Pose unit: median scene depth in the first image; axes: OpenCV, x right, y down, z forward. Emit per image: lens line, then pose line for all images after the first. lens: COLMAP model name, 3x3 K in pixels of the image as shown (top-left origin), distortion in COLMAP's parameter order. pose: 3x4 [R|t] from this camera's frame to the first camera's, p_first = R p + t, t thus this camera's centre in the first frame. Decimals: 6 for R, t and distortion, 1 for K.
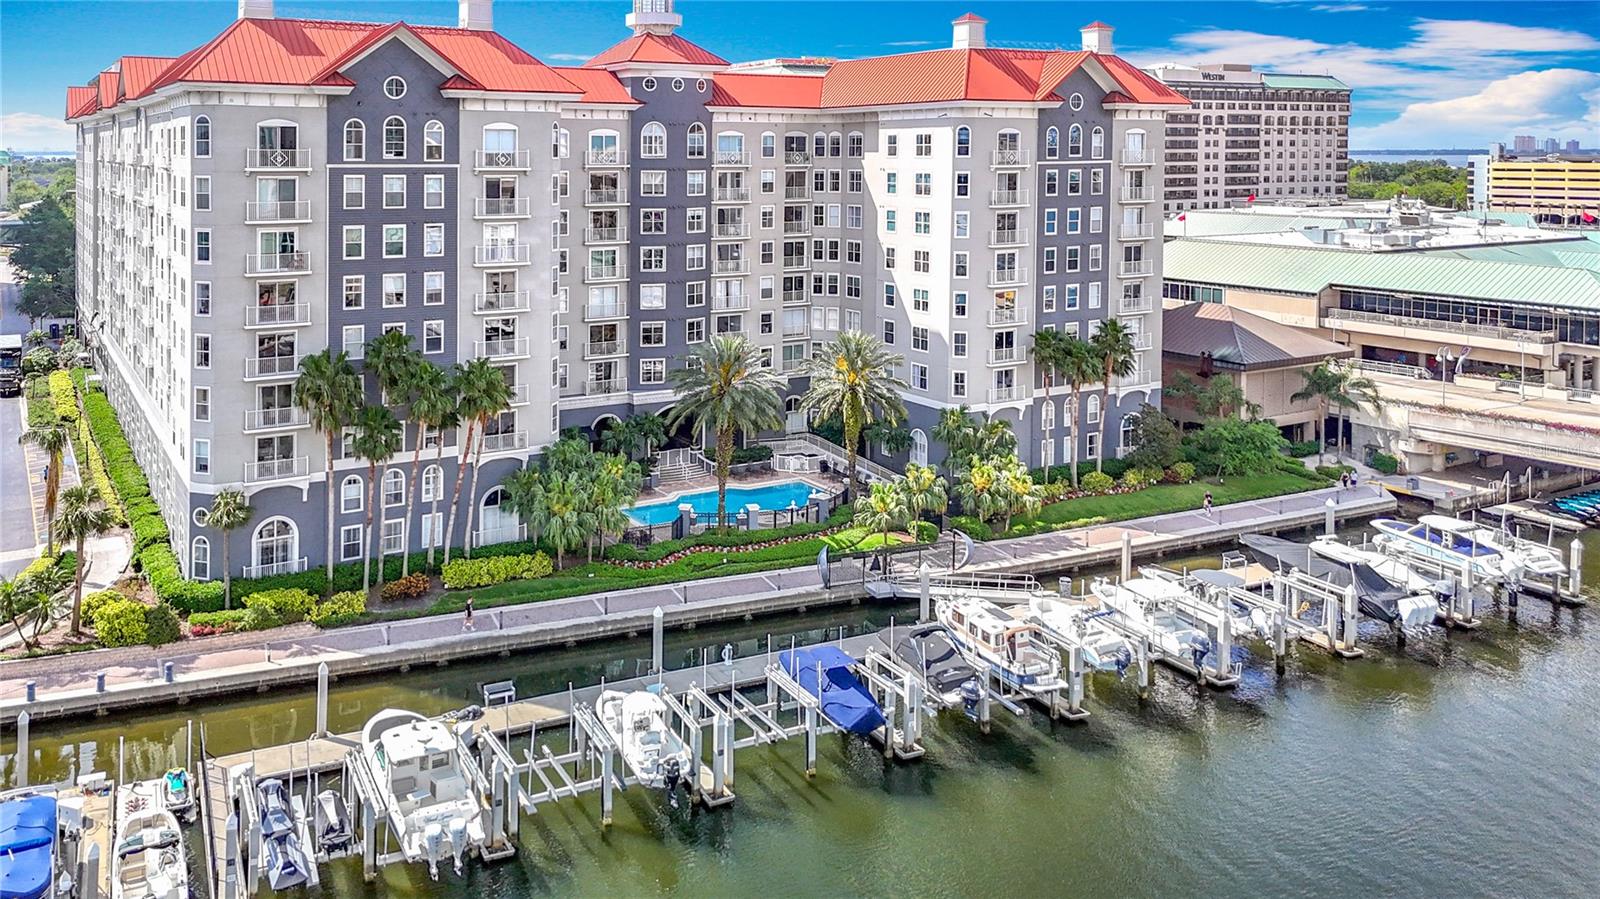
lens RADIAL K [[1165.7, 0, 646.1], [0, 1165.7, 306.7], [0, 0, 1]] dist [-0.002551, 0.005435]
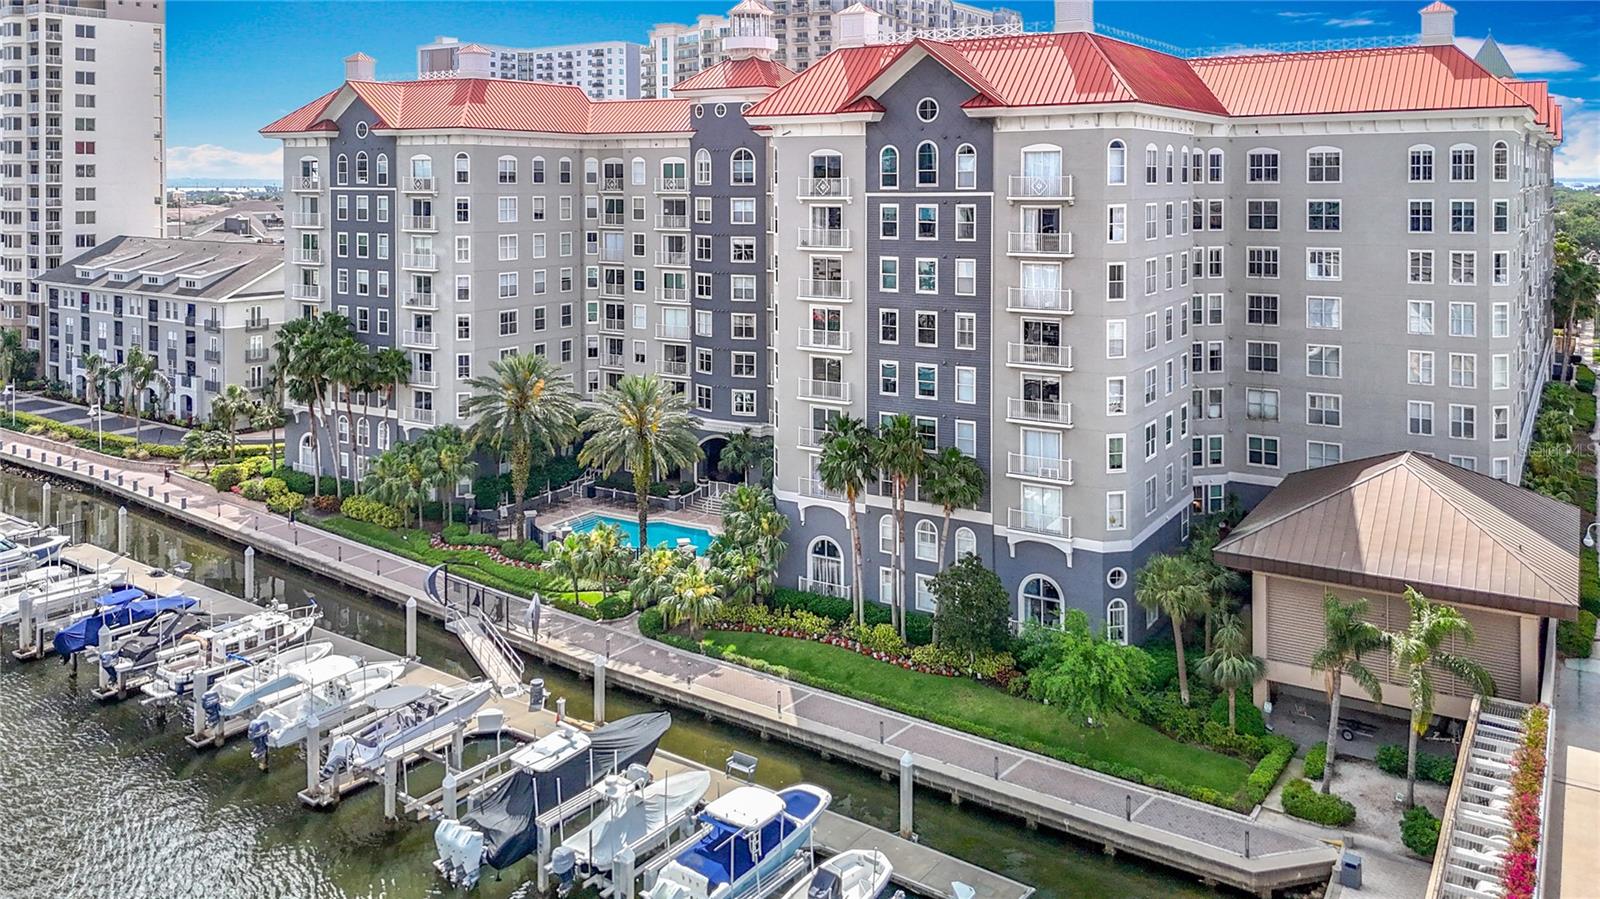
lens RADIAL K [[1187.0, 0, 807.1], [0, 1187.0, 314.6], [0, 0, 1]] dist [0.055714, -0.003217]
pose [[0.538499, 0.097713, -0.836942, 0.954157], [-0.109782, 0.992923, 0.045289, -0.075637], [0.835444, 0.067493, 0.545415, 0.545870]]
